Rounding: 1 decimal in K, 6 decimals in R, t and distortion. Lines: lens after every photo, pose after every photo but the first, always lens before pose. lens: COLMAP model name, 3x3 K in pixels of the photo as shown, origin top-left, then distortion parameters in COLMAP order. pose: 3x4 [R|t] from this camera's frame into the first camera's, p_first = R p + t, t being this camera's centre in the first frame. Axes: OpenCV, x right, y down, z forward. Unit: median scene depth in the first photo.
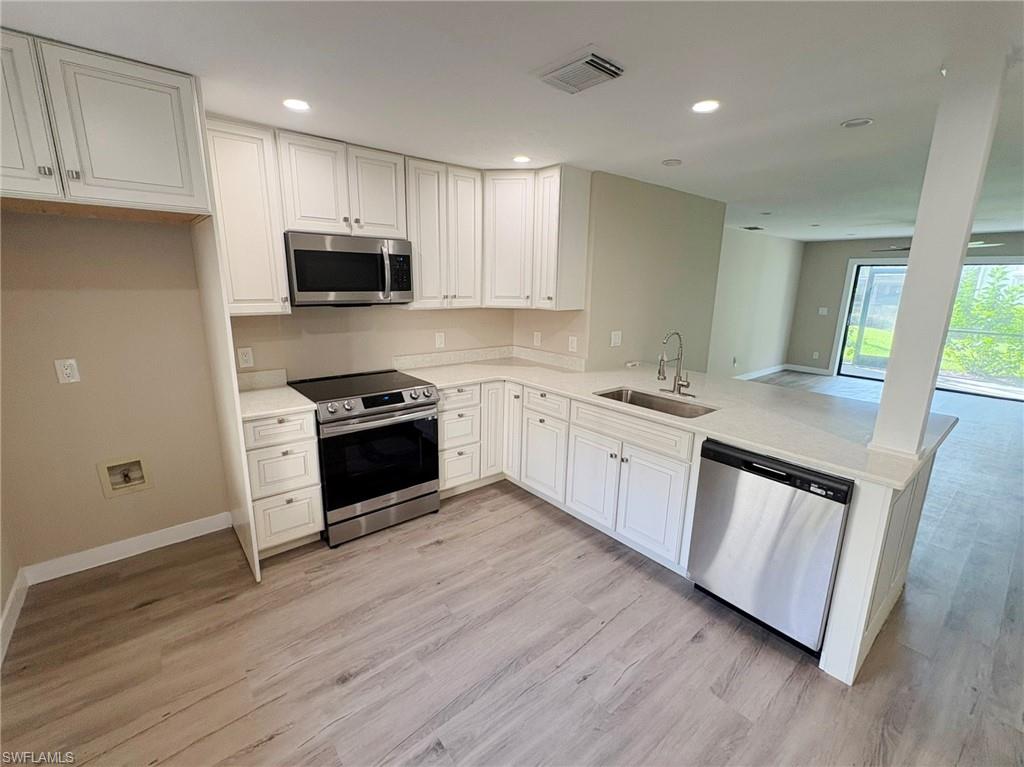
lens RADIAL K [[445.8, 0, 508.2], [0, 445.8, 383.8], [0, 0, 1]] dist [0.000511, 0.000129]
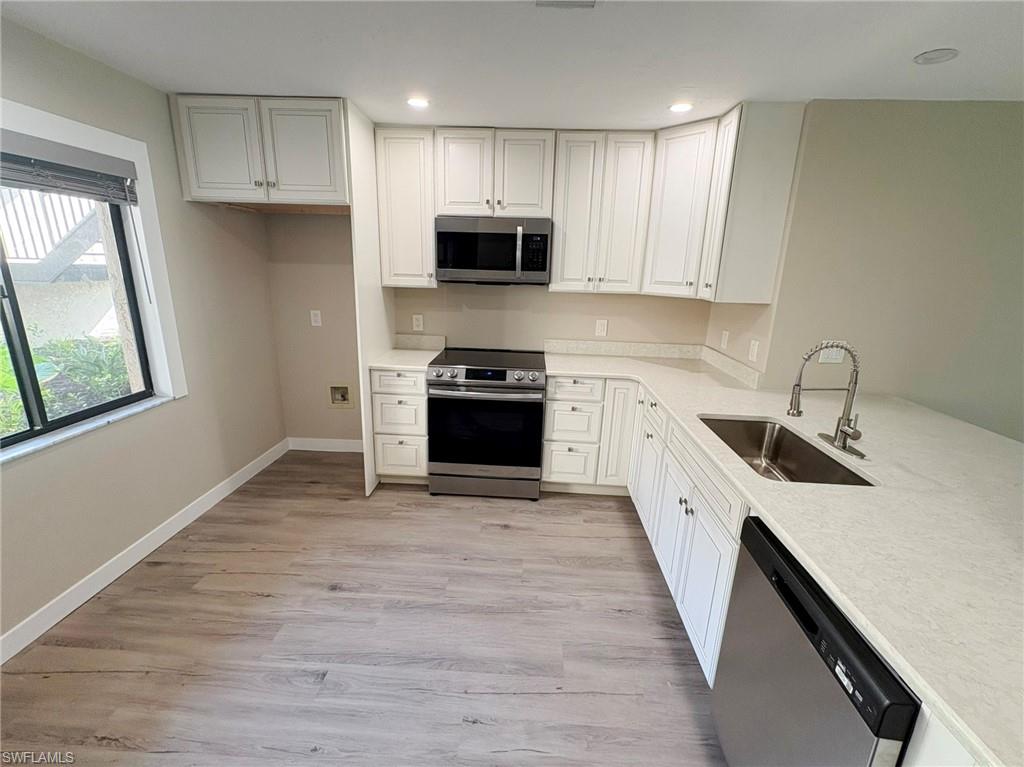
lens RADIAL K [[445.8, 0, 508.2], [0, 445.8, 383.8], [0, 0, 1]] dist [0.000511, 0.000129]
pose [[0.741975, 0.179565, -0.645933, 0.438981], [-0.168419, 0.982491, 0.079665, -0.034759], [0.648928, 0.049677, 0.759226, 0.244460]]
